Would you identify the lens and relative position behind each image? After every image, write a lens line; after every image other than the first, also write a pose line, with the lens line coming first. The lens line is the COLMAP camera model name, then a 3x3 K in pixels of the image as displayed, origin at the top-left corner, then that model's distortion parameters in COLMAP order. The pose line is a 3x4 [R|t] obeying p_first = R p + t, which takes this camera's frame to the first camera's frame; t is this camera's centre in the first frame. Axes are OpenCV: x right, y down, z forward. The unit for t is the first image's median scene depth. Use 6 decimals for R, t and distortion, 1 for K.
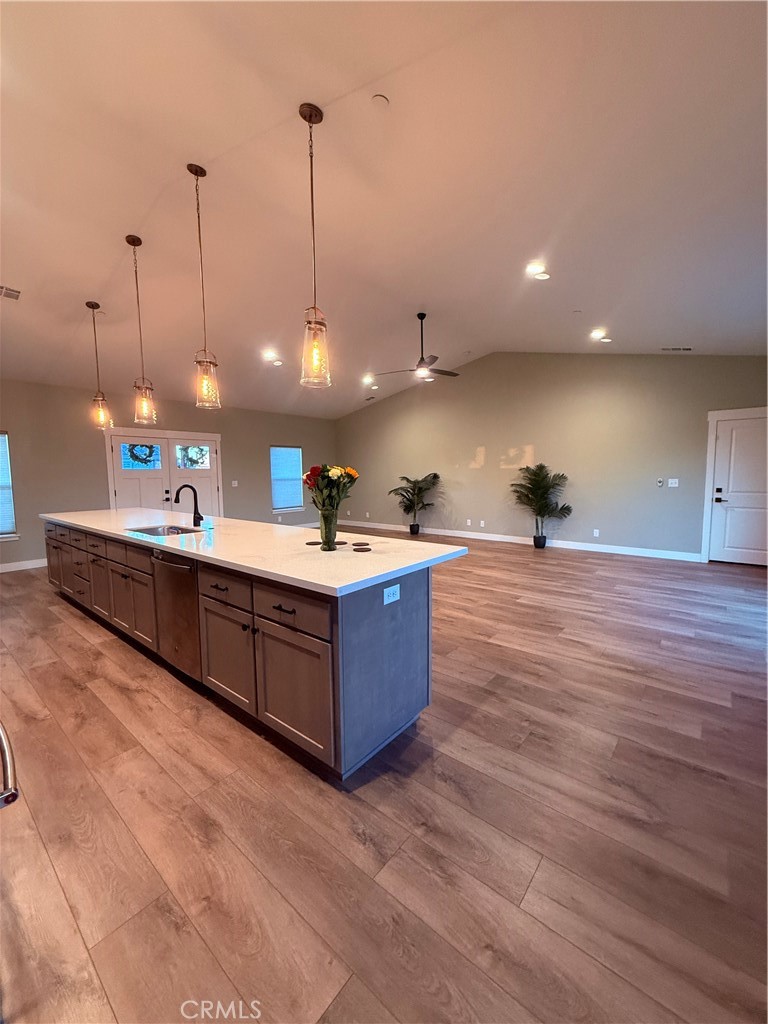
lens RADIAL K [[408.5, 0, 385.1], [0, 408.5, 509.9], [0, 0, 1]] dist [-0.000635, -0.000290]
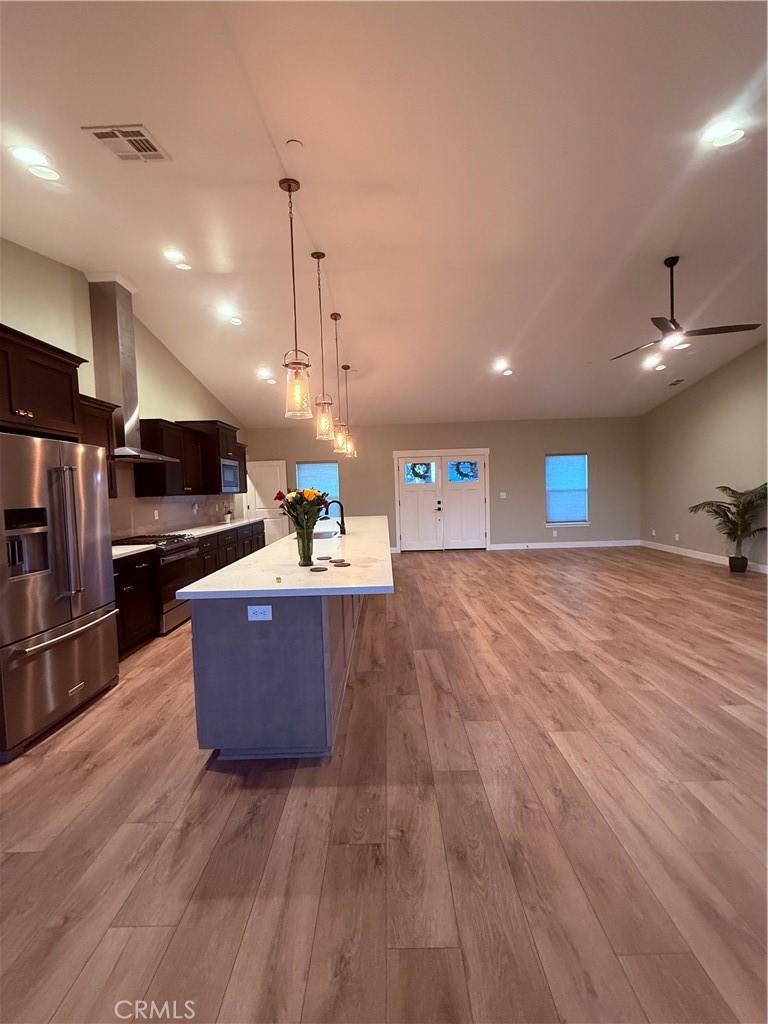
lens RADIAL K [[408.5, 0, 383.9], [0, 408.5, 510.0], [0, 0, 1]] dist [-0.000635, -0.000290]
pose [[0.633098, 0.033357, -0.773353, 0.632021], [-0.047851, 0.998847, 0.003910, -0.048642], [0.772591, 0.034531, 0.633964, 0.349605]]
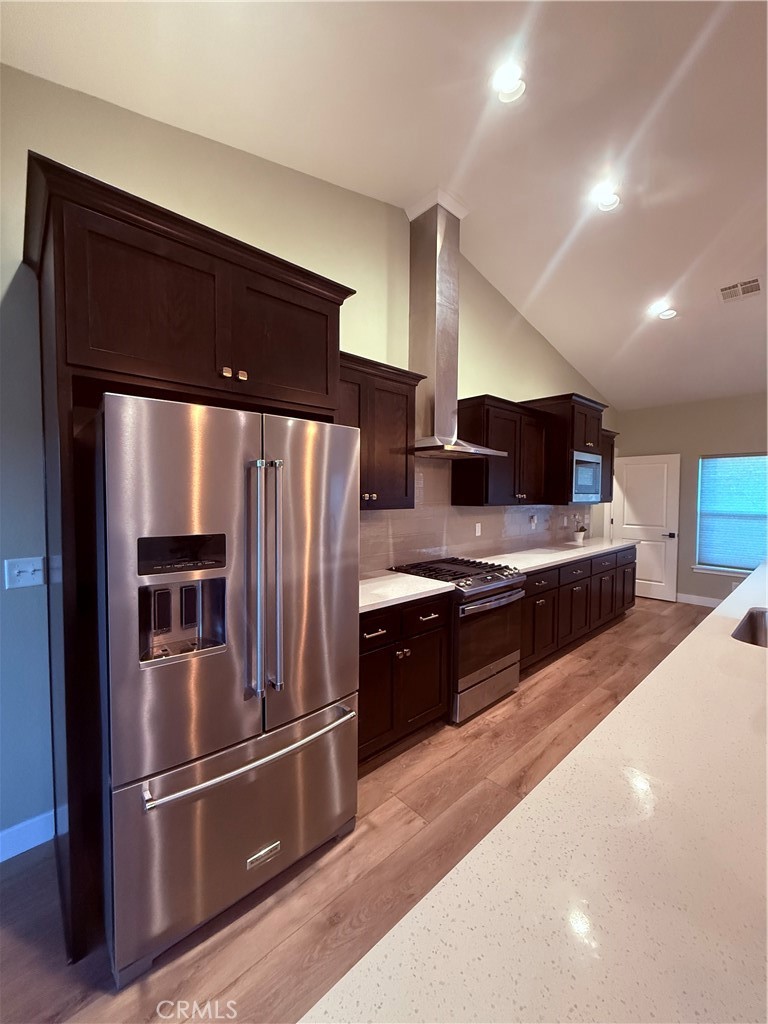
lens RADIAL K [[408.5, 0, 383.3], [0, 408.5, 510.0], [0, 0, 1]] dist [-0.000635, -0.000290]
pose [[-0.142266, 0.049789, -0.988575, 0.027733], [-0.094836, 0.993454, 0.063683, -0.087641], [0.985275, 0.102812, -0.136613, 0.564767]]
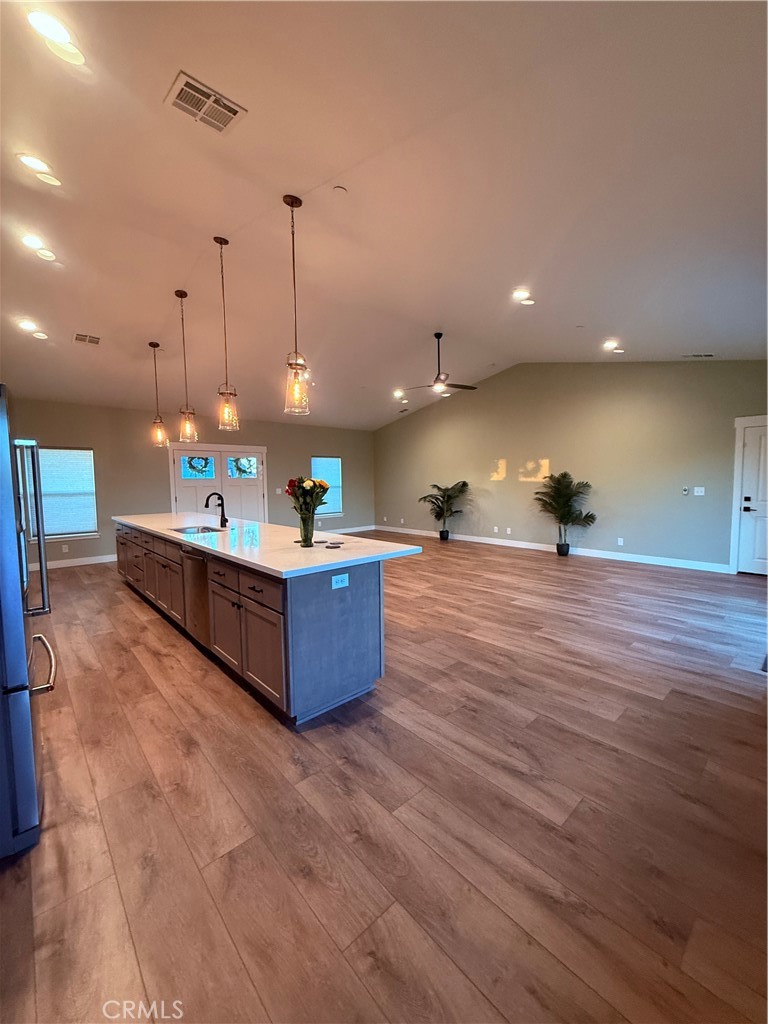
lens RADIAL K [[408.5, 0, 385.0], [0, 408.5, 510.0], [0, 0, 1]] dist [-0.000635, -0.000290]
pose [[0.989762, 0.008308, -0.142483, 0.202036], [-0.010726, 0.999811, -0.016214, 0.004057], [0.142321, 0.017576, 0.989664, -0.137875]]
